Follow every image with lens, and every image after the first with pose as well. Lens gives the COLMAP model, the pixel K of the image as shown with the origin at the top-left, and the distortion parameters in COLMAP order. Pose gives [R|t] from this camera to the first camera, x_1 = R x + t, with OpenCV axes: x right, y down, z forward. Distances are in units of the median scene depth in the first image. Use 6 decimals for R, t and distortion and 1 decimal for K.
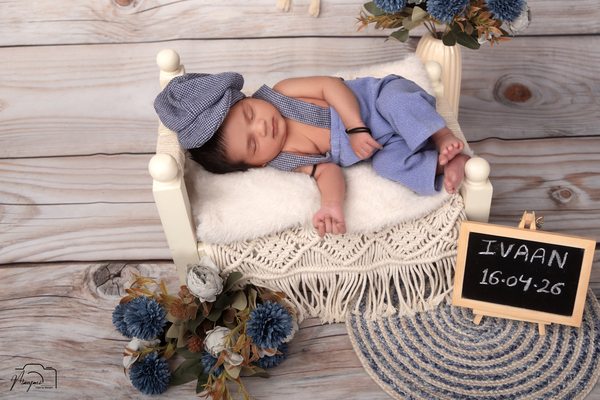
lens RADIAL K [[652.4, 0, 304.1], [0, 652.4, 197.6], [0, 0, 1]] dist [-0.013016, 0.000000]
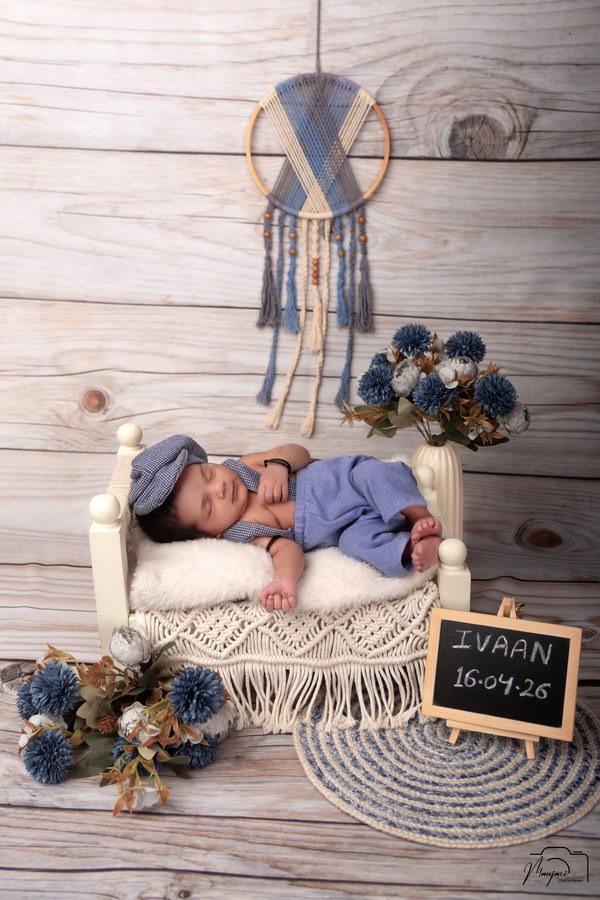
lens RADIAL K [[978.6, 0, 292.7], [0, 978.6, 448.4], [0, 0, 1]] dist [-0.013016, 0.000000]
pose [[0.995323, 0.070468, -0.066072, 0.123426], [-0.090660, 0.917571, -0.387098, 0.352718], [0.033348, 0.391278, 0.919668, -0.277476]]
